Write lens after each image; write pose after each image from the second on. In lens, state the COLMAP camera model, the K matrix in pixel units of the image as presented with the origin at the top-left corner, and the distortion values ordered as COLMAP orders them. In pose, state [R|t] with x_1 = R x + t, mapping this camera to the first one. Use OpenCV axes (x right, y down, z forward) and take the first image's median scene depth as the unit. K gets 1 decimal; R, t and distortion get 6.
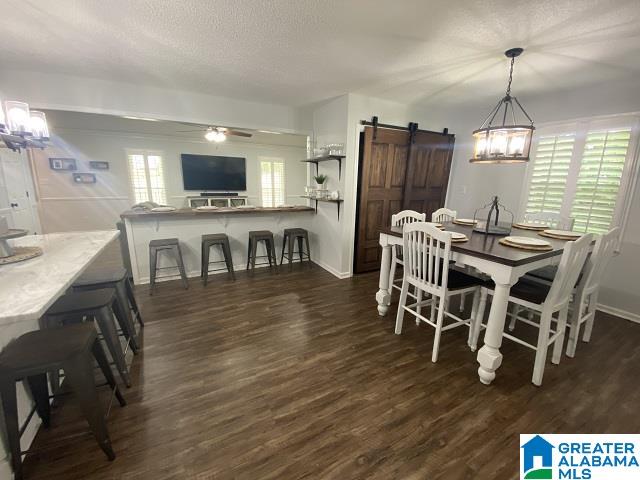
lens RADIAL K [[262.3, 0, 320.0], [0, 262.3, 240.0], [0, 0, 1]] dist [0.038431, -0.031082]
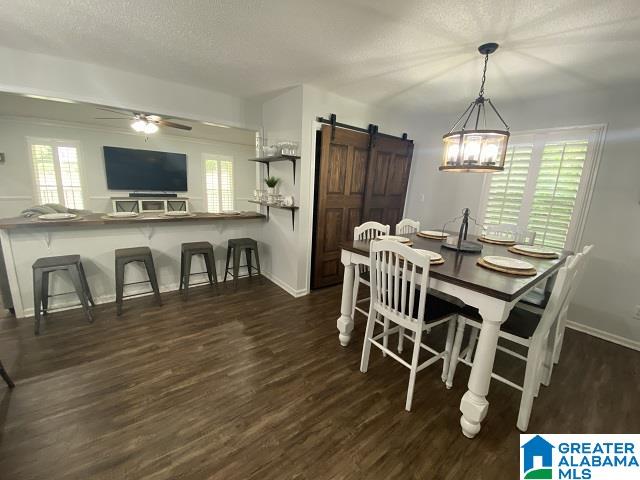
lens RADIAL K [[262.3, 0, 320.0], [0, 262.3, 240.0], [0, 0, 1]] dist [0.038431, -0.031082]
pose [[0.985983, -0.003681, 0.166803, 0.017625], [0.005264, 0.999945, -0.009048, -0.043307], [-0.166760, 0.009799, 0.985949, 0.161310]]
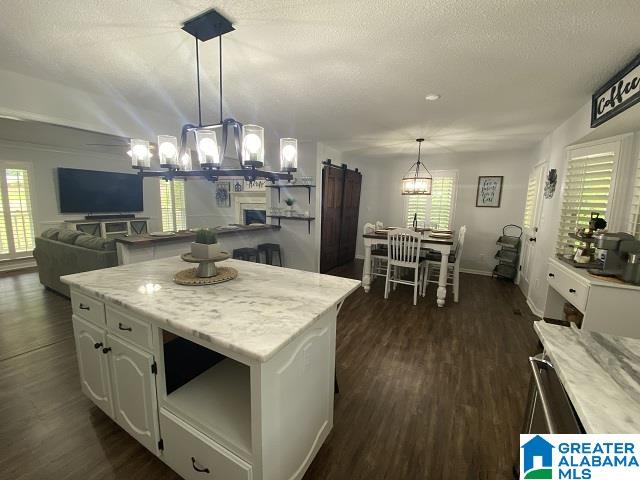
lens RADIAL K [[262.3, 0, 320.0], [0, 262.3, 240.0], [0, 0, 1]] dist [0.038431, -0.031082]
pose [[0.838946, -0.077550, 0.538660, -0.729010], [0.112280, 0.993165, -0.031889, 0.003907], [-0.532505, 0.087234, 0.841919, -0.141937]]
